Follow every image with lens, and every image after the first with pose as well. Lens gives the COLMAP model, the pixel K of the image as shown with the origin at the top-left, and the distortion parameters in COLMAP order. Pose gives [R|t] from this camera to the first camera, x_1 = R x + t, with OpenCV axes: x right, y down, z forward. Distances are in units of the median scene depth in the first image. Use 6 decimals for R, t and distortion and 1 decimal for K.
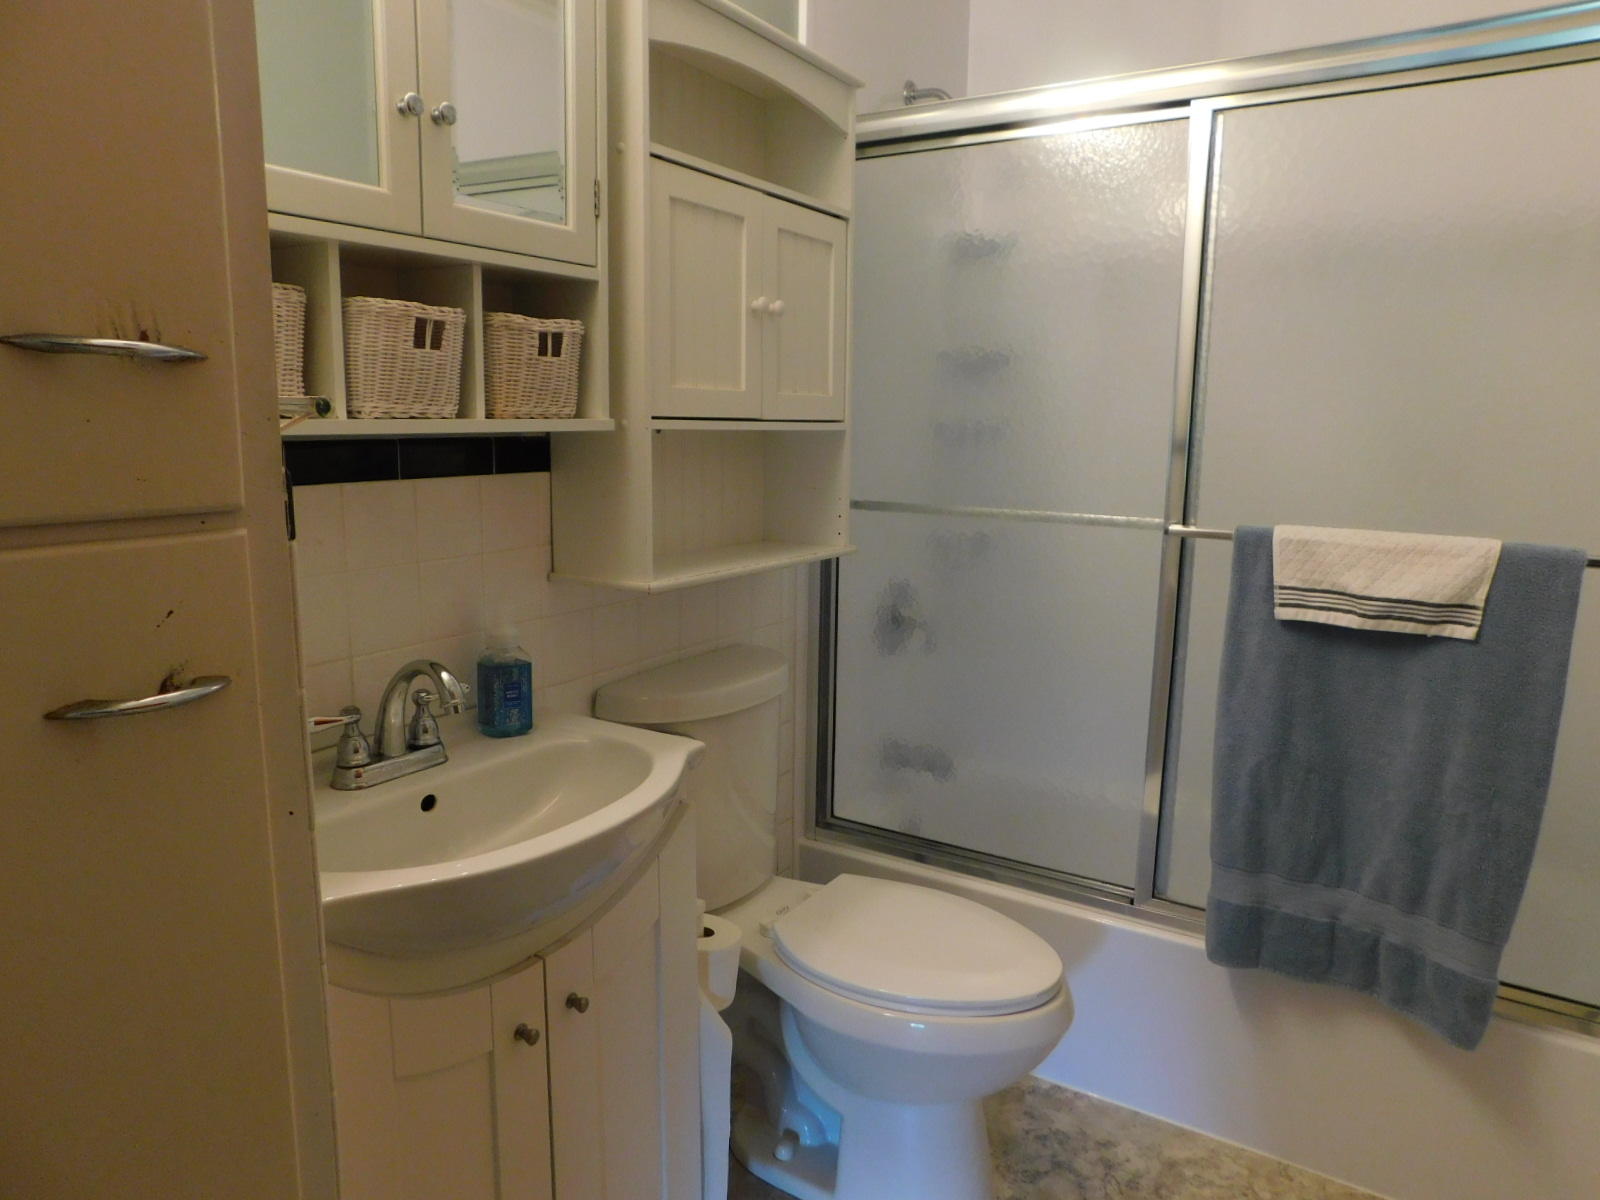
lens RADIAL K [[1059.8, 0, 804.1], [0, 1059.8, 597.6], [0, 0, 1]] dist [-0.073191, 0.059406]
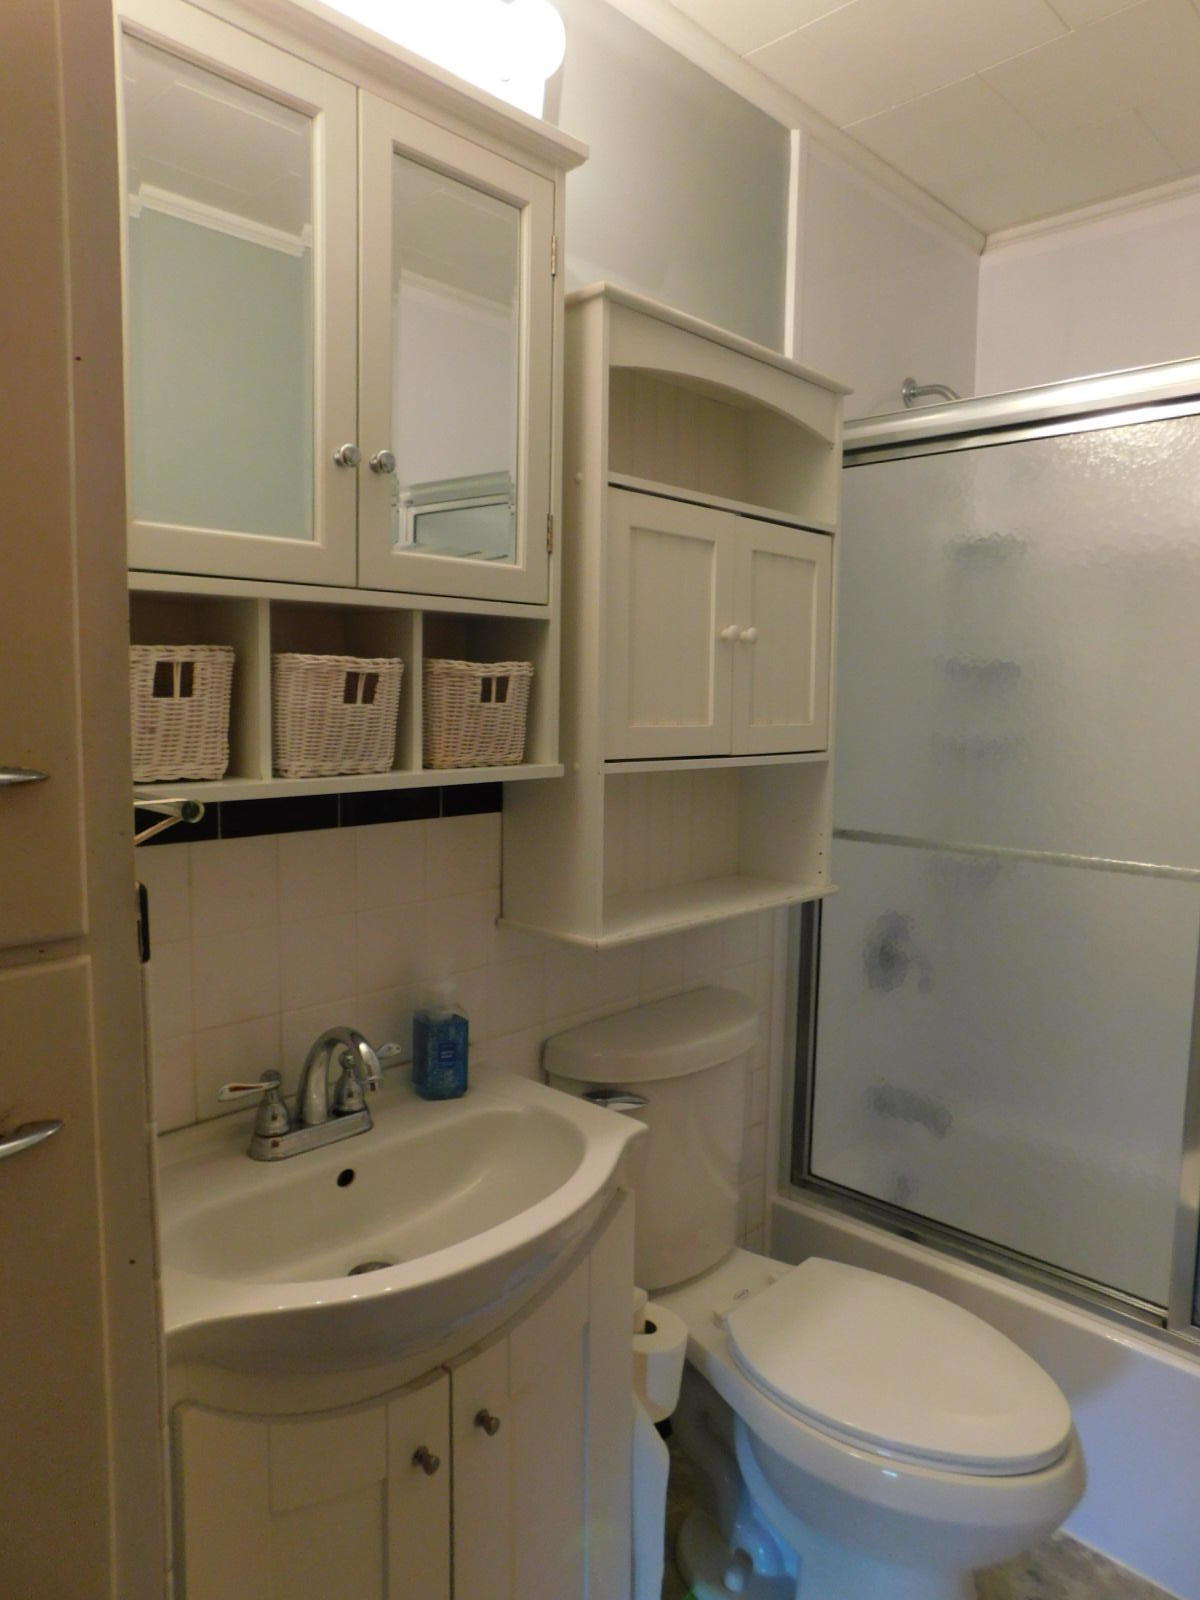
lens RADIAL K [[1059.8, 0, 593.9], [0, 1059.8, 795.6], [0, 0, 1]] dist [-0.073191, 0.059406]
pose [[0.978555, 0.019208, -0.205090, 0.039048], [-0.034199, 0.996975, -0.069802, -0.077255], [0.203128, 0.075318, 0.976251, 0.093339]]
